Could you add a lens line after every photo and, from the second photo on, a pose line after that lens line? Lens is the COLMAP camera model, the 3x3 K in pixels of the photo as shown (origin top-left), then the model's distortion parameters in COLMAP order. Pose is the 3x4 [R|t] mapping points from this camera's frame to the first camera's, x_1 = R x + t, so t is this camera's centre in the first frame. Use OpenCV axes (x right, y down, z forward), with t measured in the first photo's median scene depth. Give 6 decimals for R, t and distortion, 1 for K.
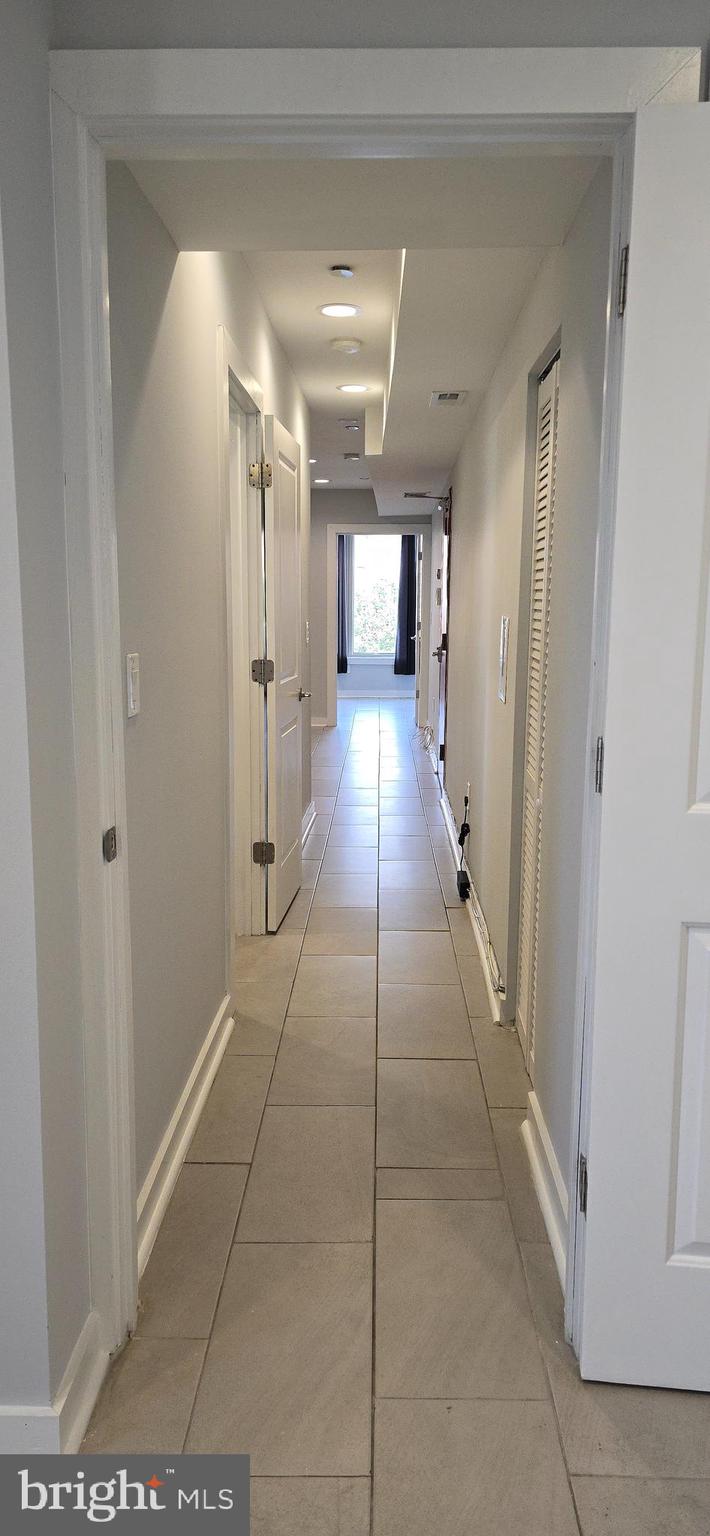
lens RADIAL K [[971.2, 0, 353.0], [0, 971.2, 763.8], [0, 0, 1]] dist [0.033426, -0.001308]
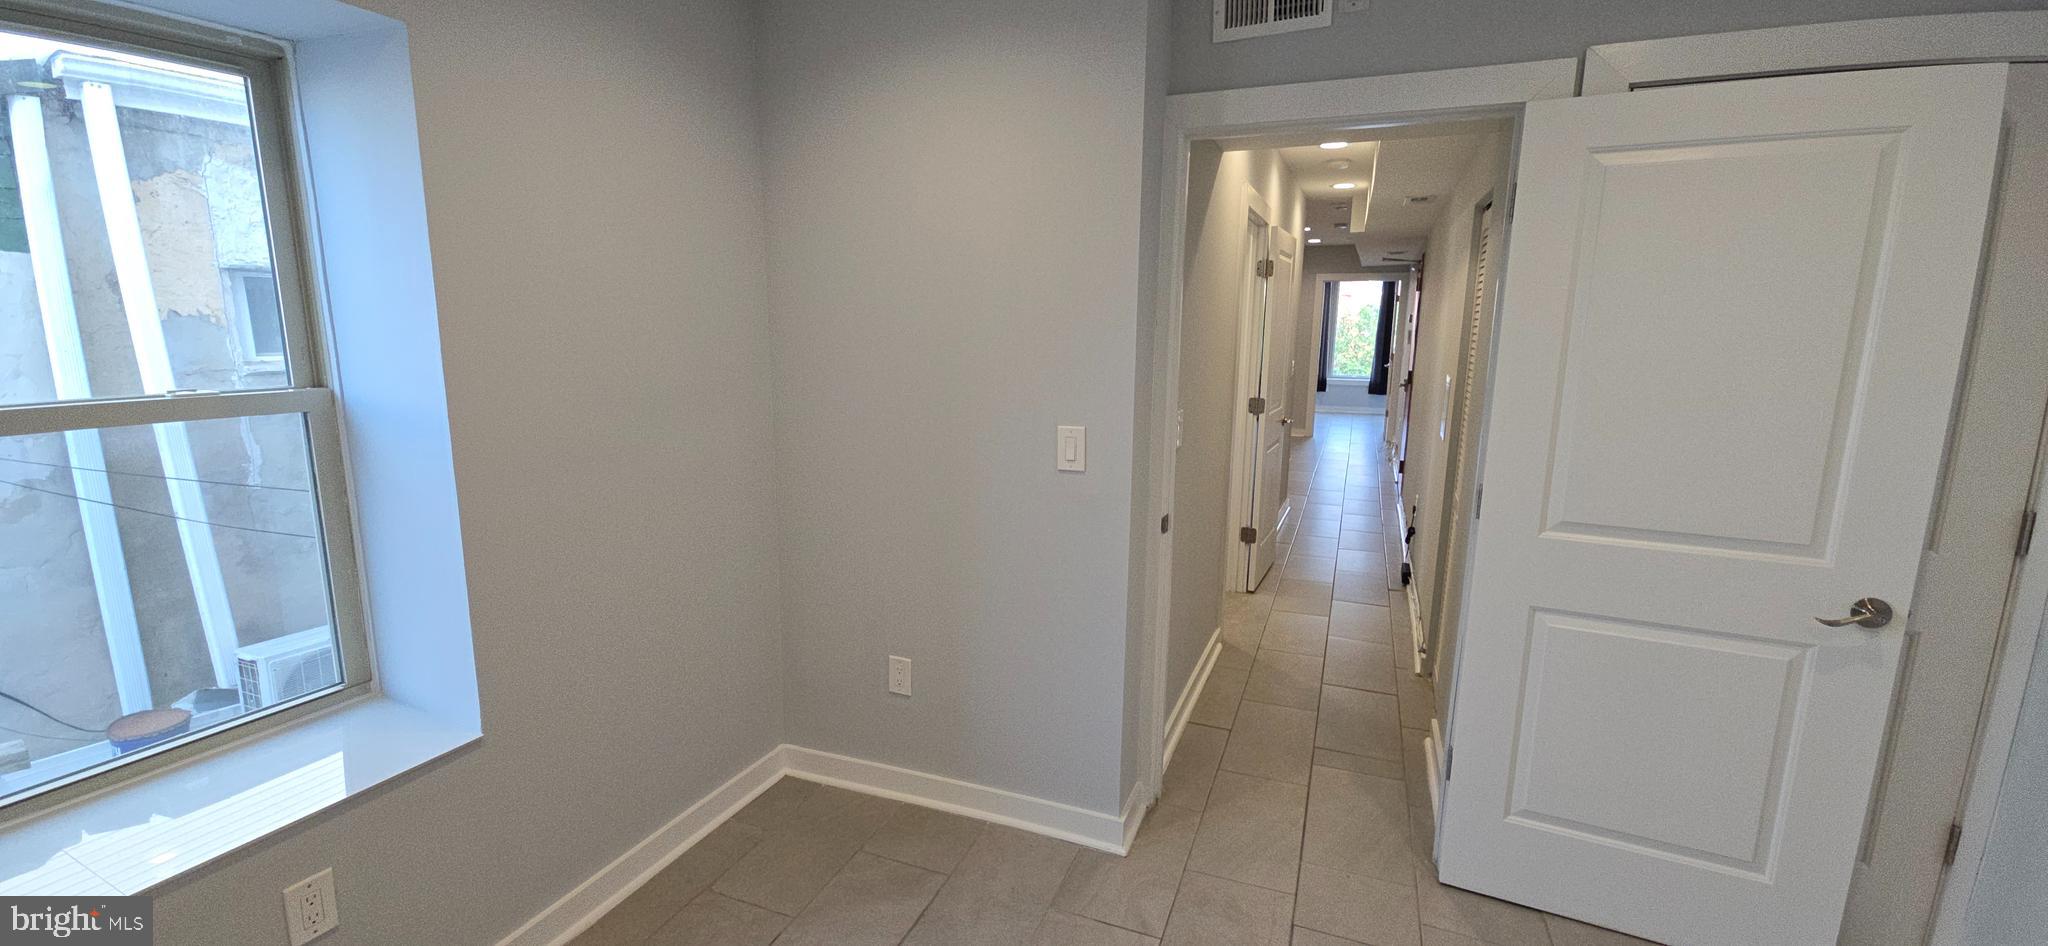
lens RADIAL K [[823.2, 0, 1009.8], [0, 823.2, 476.8], [0, 0, 1]] dist [-0.002241, -0.000102]
pose [[0.930245, 0.067328, -0.360710, 0.012679], [-0.055641, 0.997537, 0.042699, -0.029345], [0.362696, -0.019650, 0.931700, -0.285908]]
